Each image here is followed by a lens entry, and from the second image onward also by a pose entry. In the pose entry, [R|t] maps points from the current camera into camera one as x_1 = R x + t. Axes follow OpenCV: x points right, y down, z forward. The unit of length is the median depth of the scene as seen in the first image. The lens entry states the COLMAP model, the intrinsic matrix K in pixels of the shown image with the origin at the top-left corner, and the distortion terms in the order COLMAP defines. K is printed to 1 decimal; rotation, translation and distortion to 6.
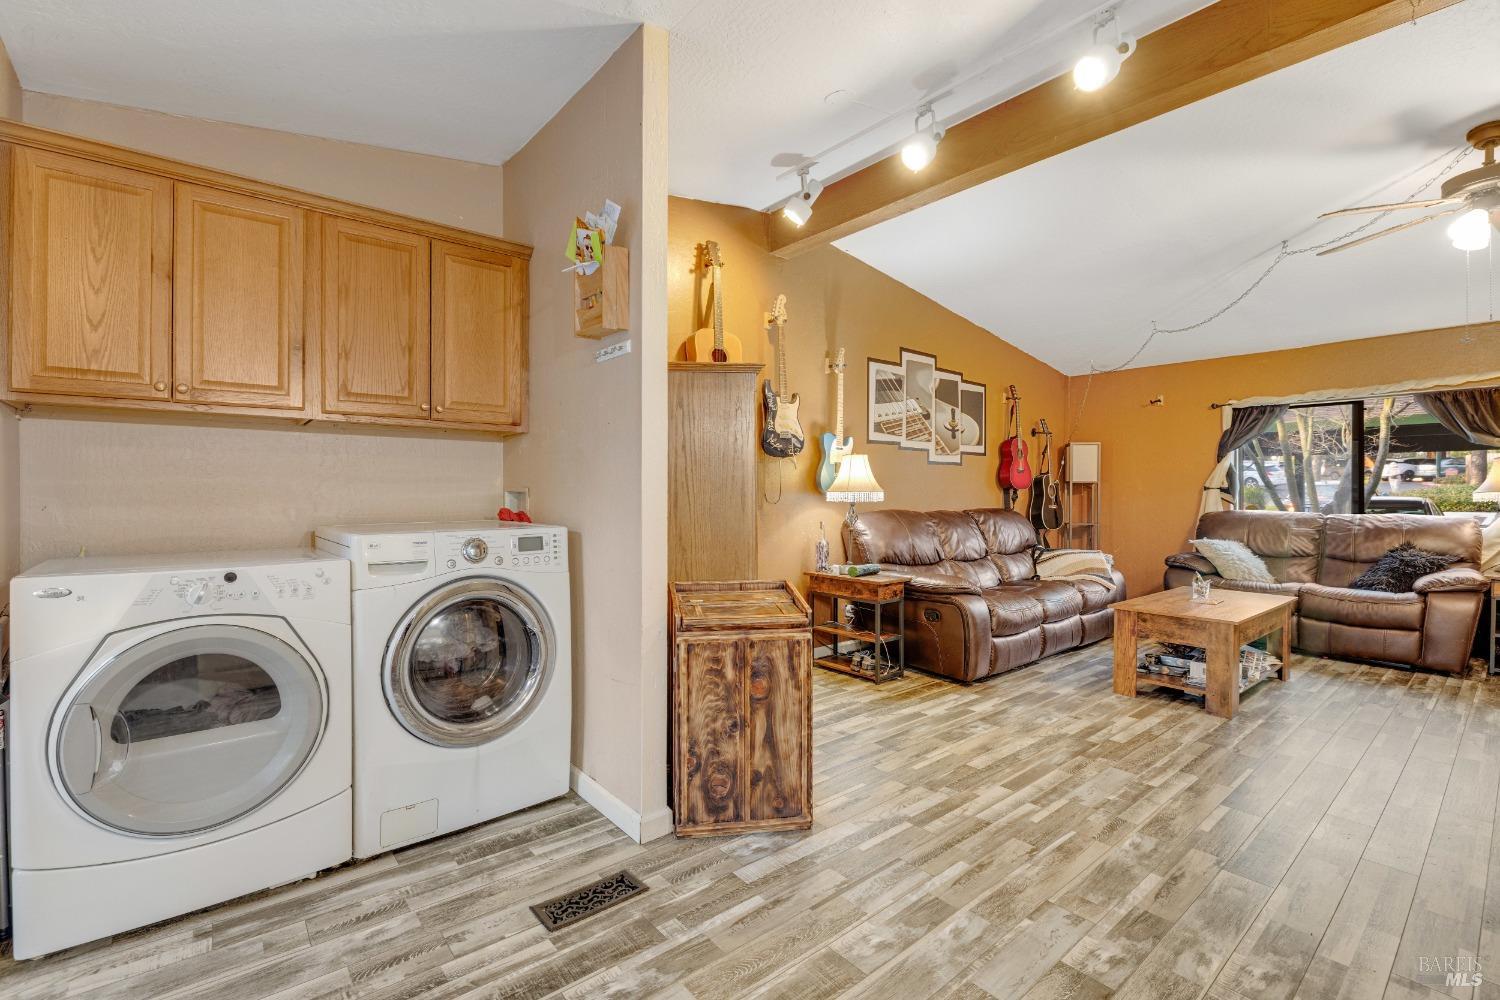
lens RADIAL K [[641.4, 0, 649.7], [0, 641.4, 492.3], [0, 0, 1]] dist [-0.013274, 0.000206]
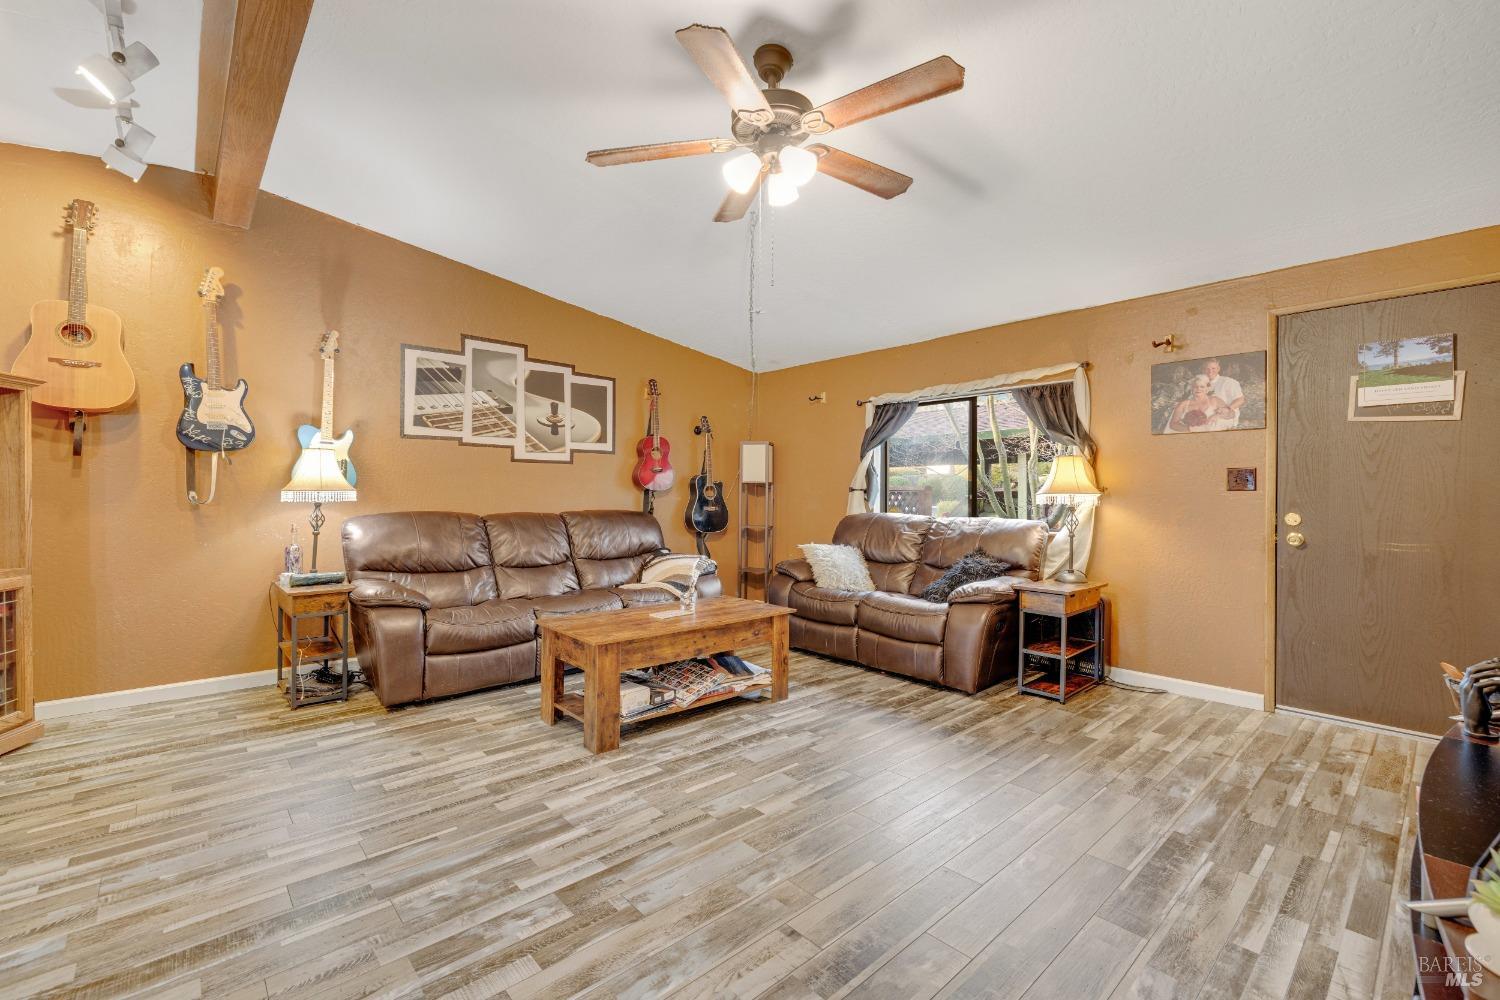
lens RADIAL K [[622.3, 0, 655.6], [0, 622.3, 490.2], [0, 0, 1]] dist [-0.000999, 0.000254]
pose [[0.999030, 0.004007, 0.043862, 0.645741], [-0.003742, 0.999974, -0.006108, 0.001693], [-0.043885, 0.005938, 0.999019, 0.098575]]
